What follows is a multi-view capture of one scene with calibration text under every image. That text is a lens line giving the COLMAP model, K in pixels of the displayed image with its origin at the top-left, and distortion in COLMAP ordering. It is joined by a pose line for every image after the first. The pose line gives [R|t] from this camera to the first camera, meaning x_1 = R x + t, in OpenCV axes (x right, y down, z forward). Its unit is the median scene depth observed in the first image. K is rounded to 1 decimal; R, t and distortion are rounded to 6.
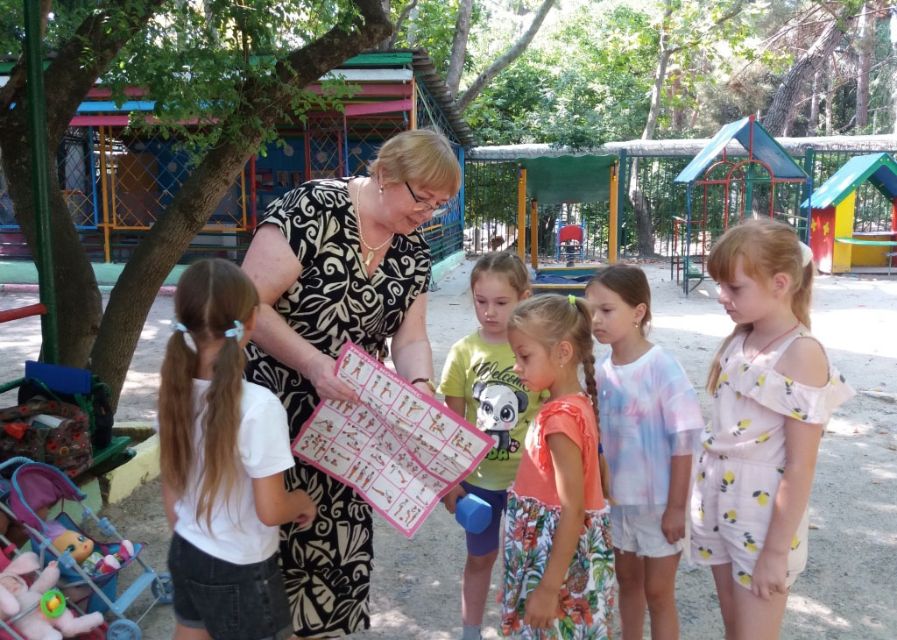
lens RADIAL K [[867.2, 0, 448.5], [0, 867.2, 320.0], [0, 0, 1]] dist [-0.042695, -0.011195]
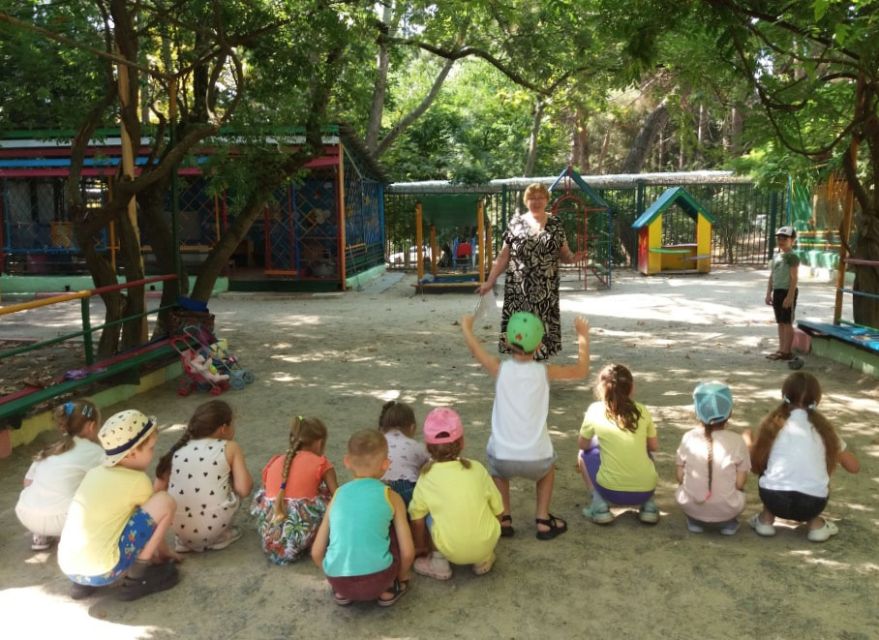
lens RADIAL K [[752.9, 0, 439.5], [0, 752.9, 320.0], [0, 0, 1]] dist [-0.000759, -0.004591]
pose [[0.996337, -0.025323, 0.081676, 0.009338], [0.026319, 0.999591, -0.011150, 0.023635], [-0.081361, 0.013259, 0.996597, -0.170342]]
